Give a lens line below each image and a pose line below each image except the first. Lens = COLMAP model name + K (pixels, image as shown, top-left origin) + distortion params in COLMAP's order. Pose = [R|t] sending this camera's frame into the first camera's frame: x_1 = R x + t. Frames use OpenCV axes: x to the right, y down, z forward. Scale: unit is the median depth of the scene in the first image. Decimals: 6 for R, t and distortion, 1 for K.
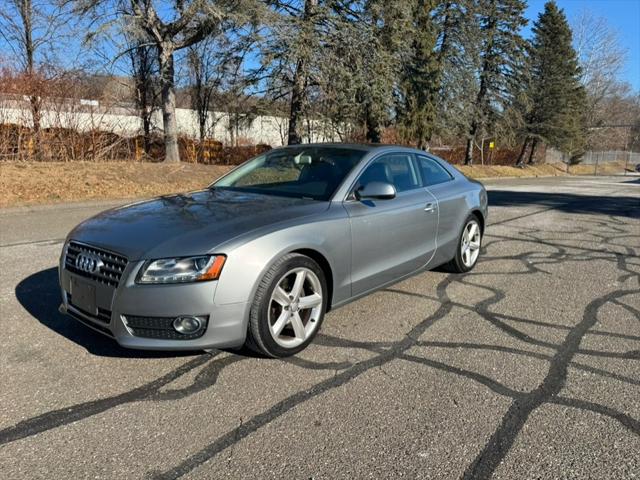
lens RADIAL K [[452.7, 0, 321.8], [0, 452.7, 240.5], [0, 0, 1]] dist [0.050746, -0.062948]
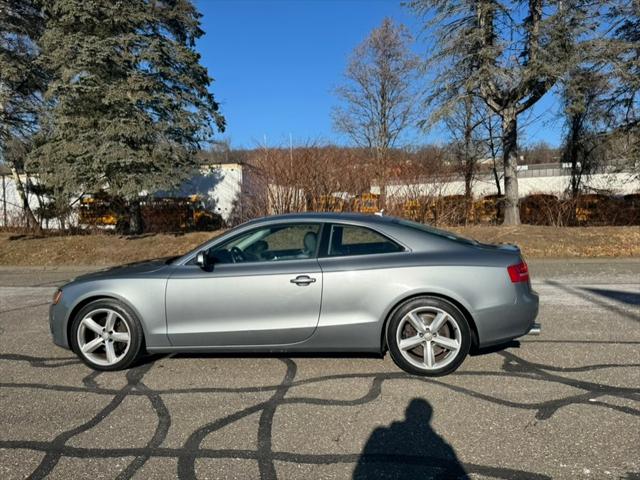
lens RADIAL K [[453.4, 0, 317.8], [0, 453.4, 240.6], [0, 0, 1]] dist [0.043397, -0.056203]
pose [[0.529138, 0.009659, -0.848481, 1.074383], [-0.121019, 0.990572, -0.064195, -0.100199], [0.839861, 0.136651, 0.525318, 0.544606]]
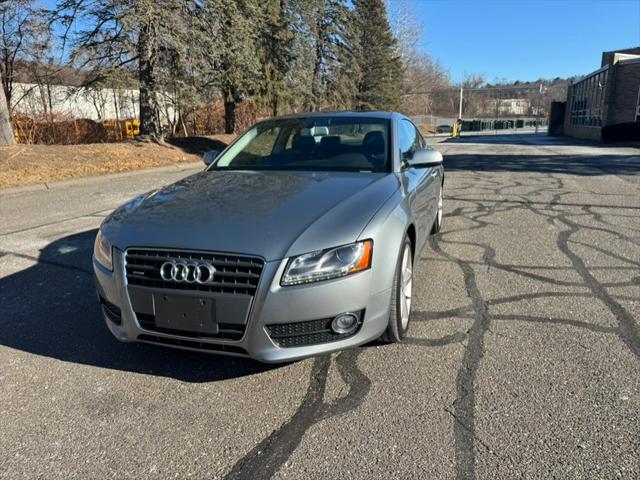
lens RADIAL K [[452.3, 0, 320.0], [0, 452.3, 240.0], [0, 0, 1]] dist [0.047413, -0.061141]
pose [[0.933269, -0.124155, 0.337038, -0.378945], [0.103570, 0.991523, 0.078462, -0.030382], [-0.343923, -0.038319, 0.938216, 0.121909]]
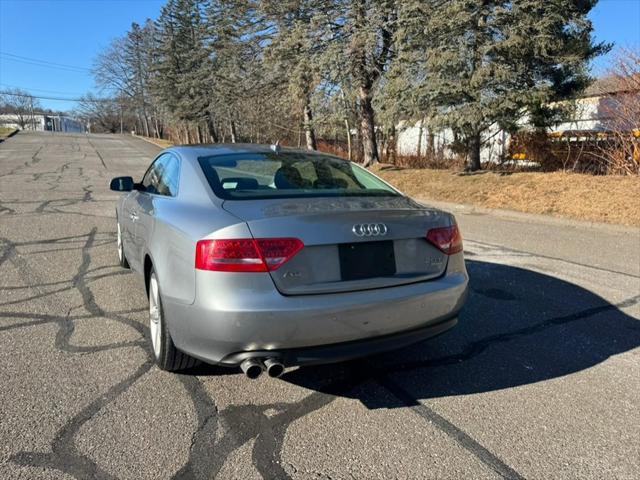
lens RADIAL K [[457.3, 0, 319.4], [0, 457.3, 246.6], [0, 0, 1]] dist [0.023365, -0.031951]
pose [[-0.400251, 0.150064, -0.904035, 0.922469], [-0.194702, 0.950054, 0.243904, -0.307664], [0.895483, 0.273640, -0.351043, 1.688085]]
